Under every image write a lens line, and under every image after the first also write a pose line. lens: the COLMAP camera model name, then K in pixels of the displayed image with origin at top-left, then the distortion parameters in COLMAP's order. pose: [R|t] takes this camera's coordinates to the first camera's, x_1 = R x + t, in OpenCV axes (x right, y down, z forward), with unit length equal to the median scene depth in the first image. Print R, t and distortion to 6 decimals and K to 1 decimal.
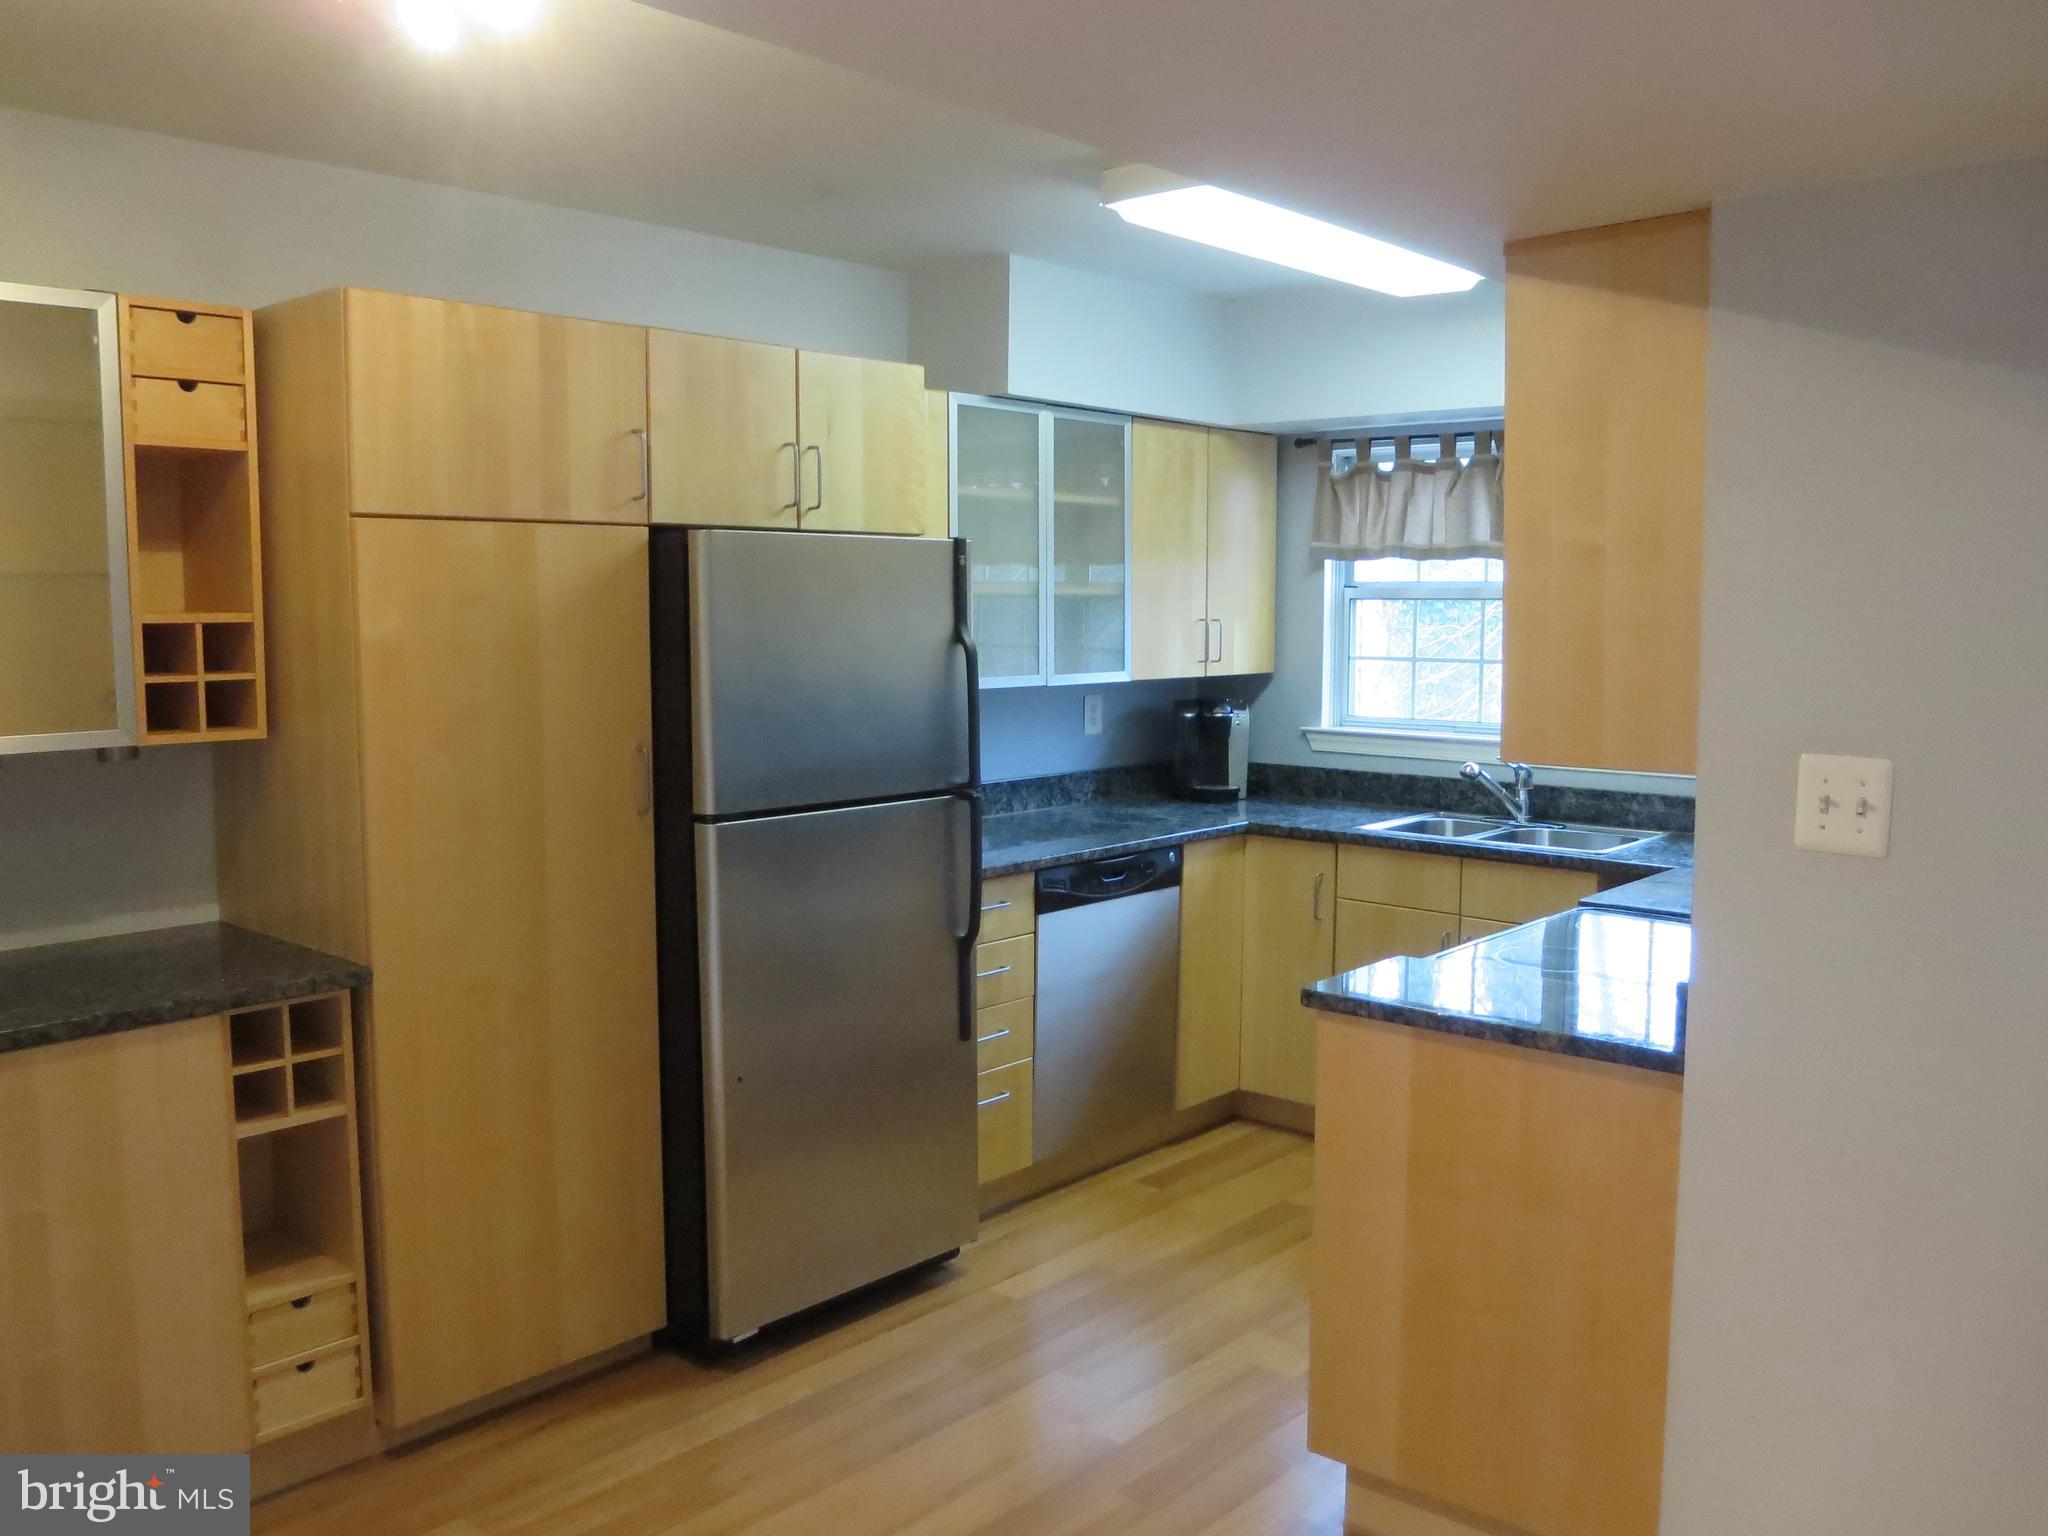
lens RADIAL K [[1677.6, 0, 1065.5], [0, 1677.6, 770.8], [0, 0, 1]] dist [-0.122204, 0.110900]
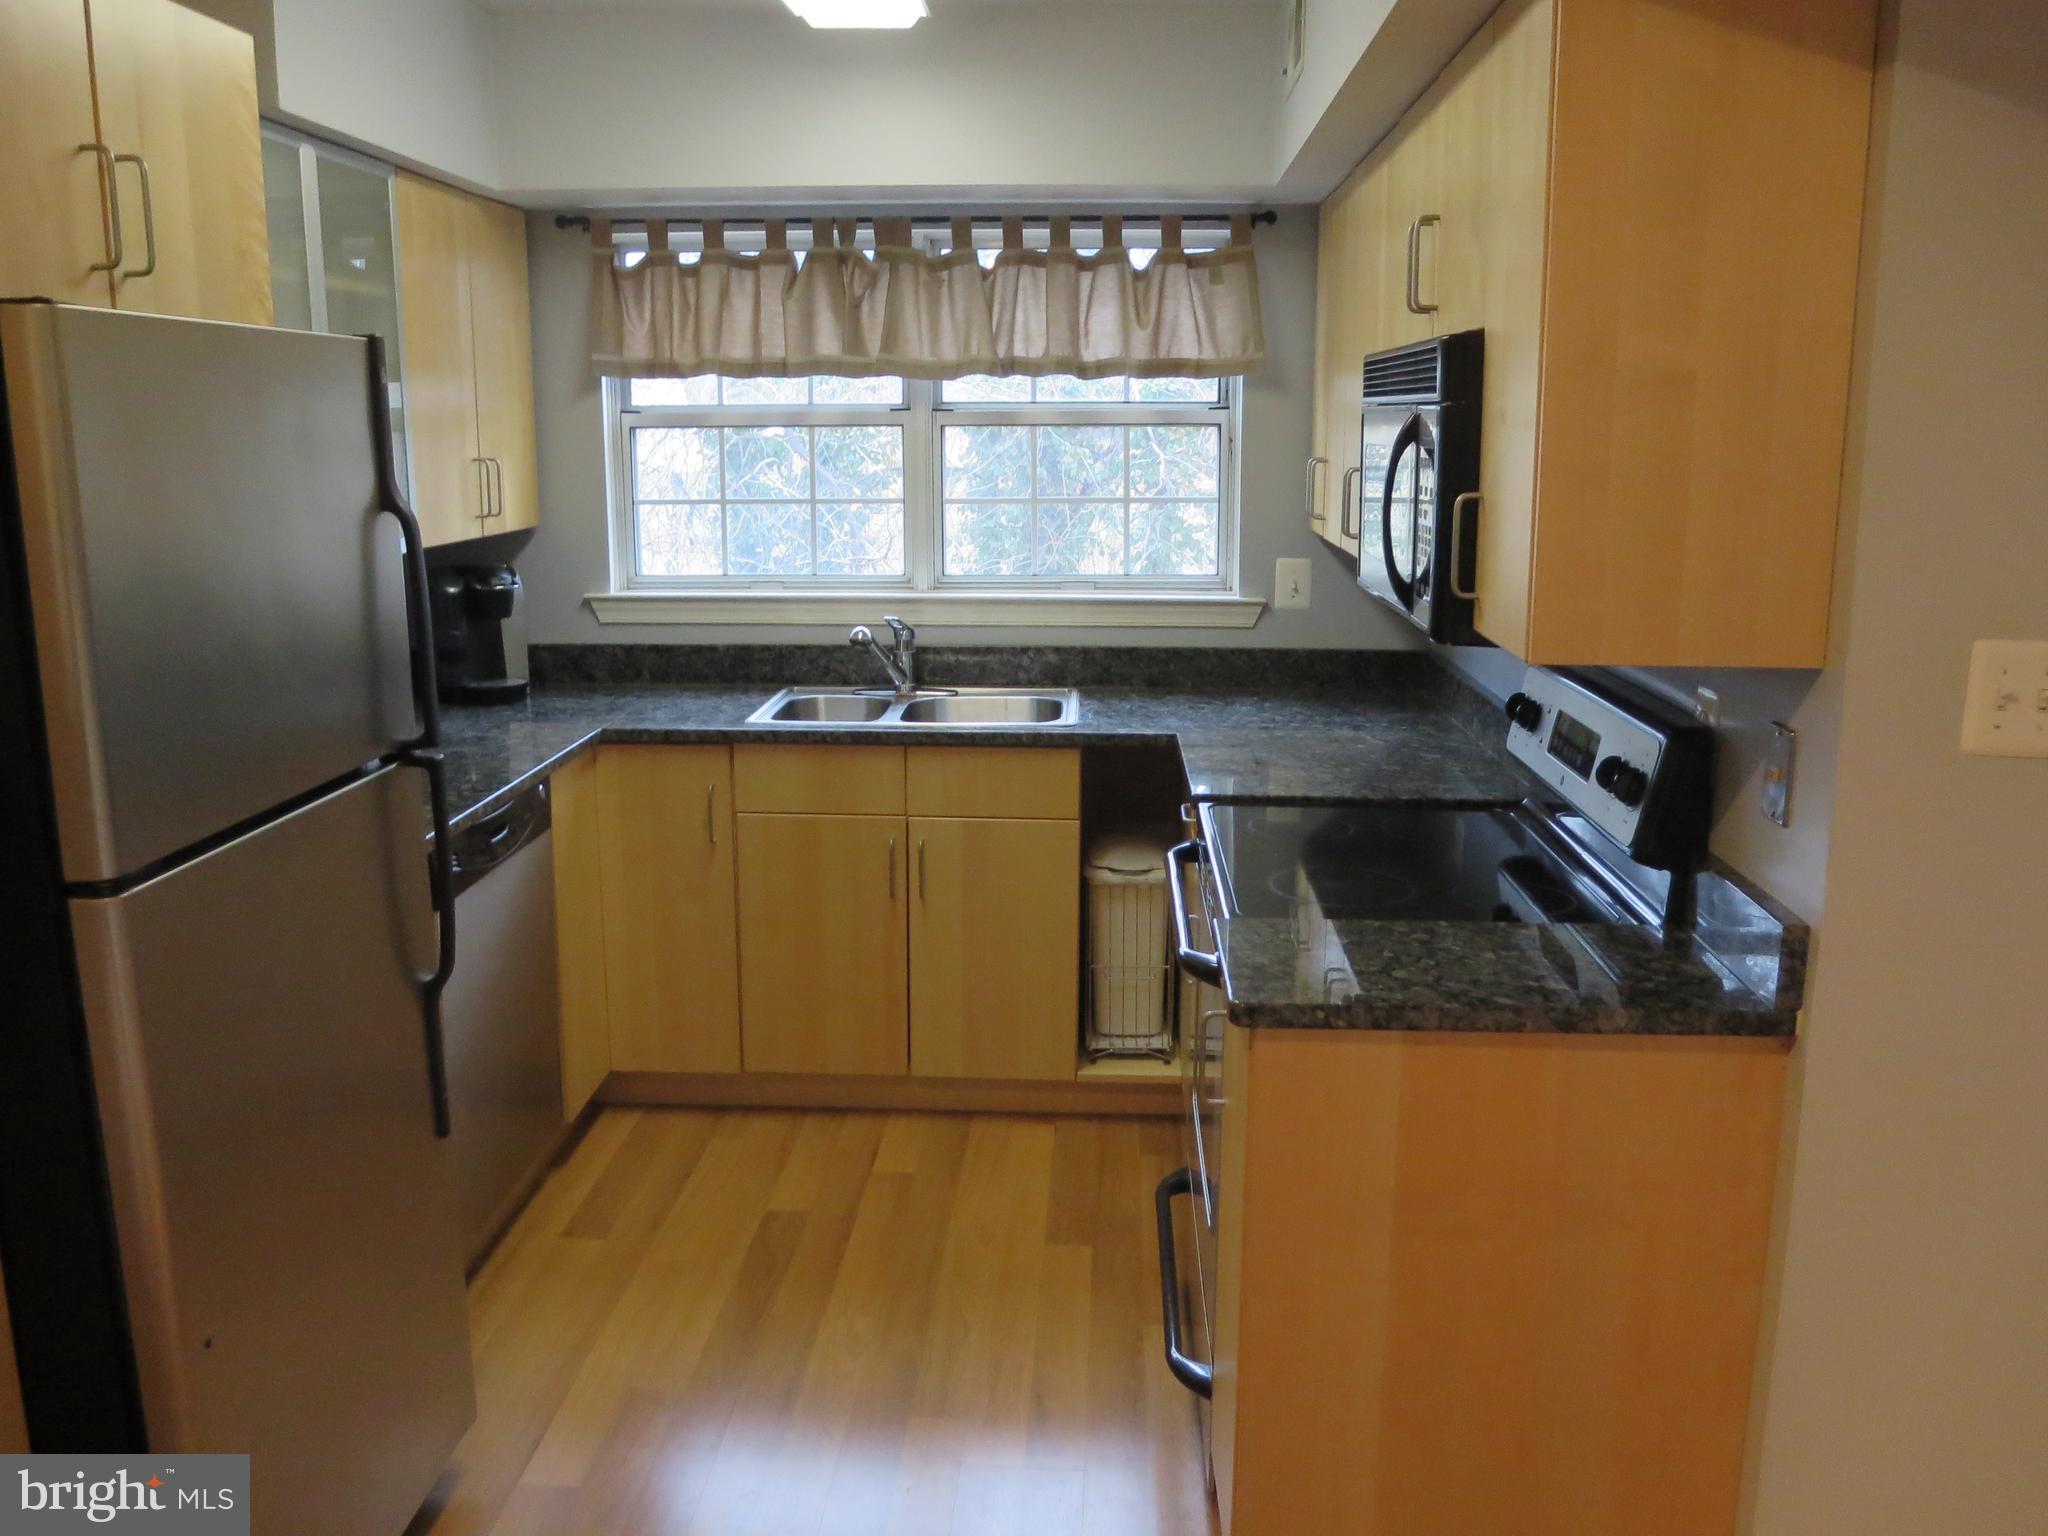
lens RADIAL K [[1677.6, 0, 1065.5], [0, 1677.6, 770.8], [0, 0, 1]] dist [-0.122204, 0.110900]
pose [[0.772641, -0.132448, 0.620873, -0.219168], [0.062405, 0.989103, 0.133341, -0.041929], [-0.631769, -0.064279, 0.772487, 0.315189]]
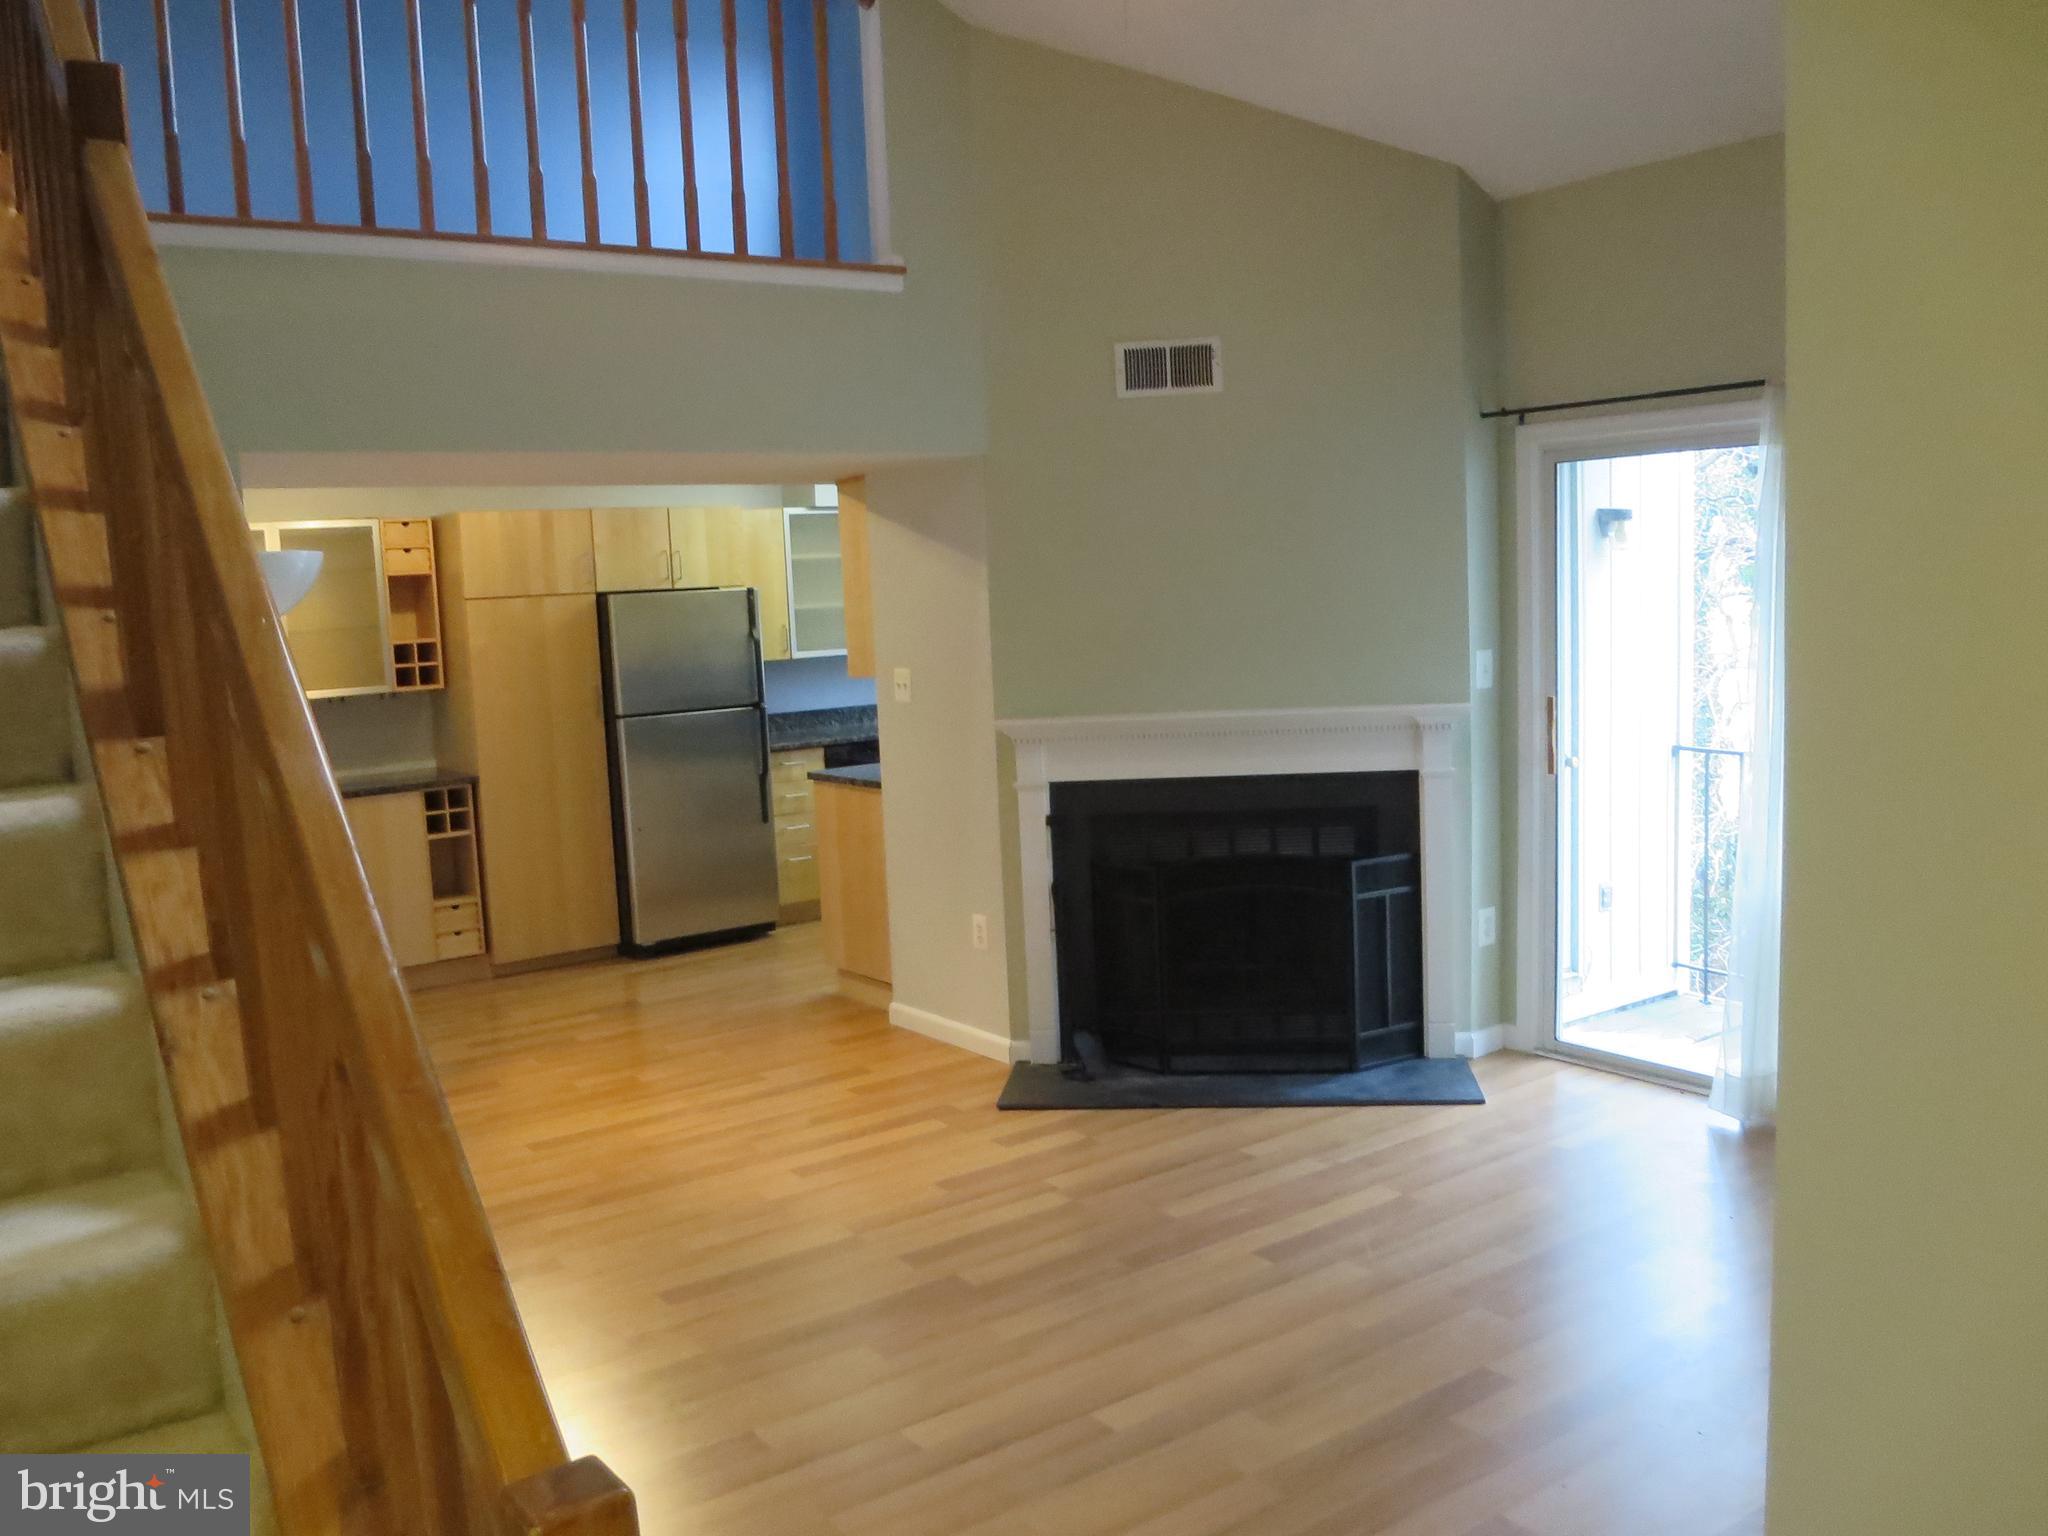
lens RADIAL K [[1677.6, 0, 1065.5], [0, 1677.6, 770.8], [0, 0, 1]] dist [-0.122204, 0.110900]
pose [[0.974750, -0.022352, -0.222175, 0.688028], [0.025777, 0.999589, 0.012528, 0.068648], [0.221804, -0.017939, 0.974926, -0.862896]]
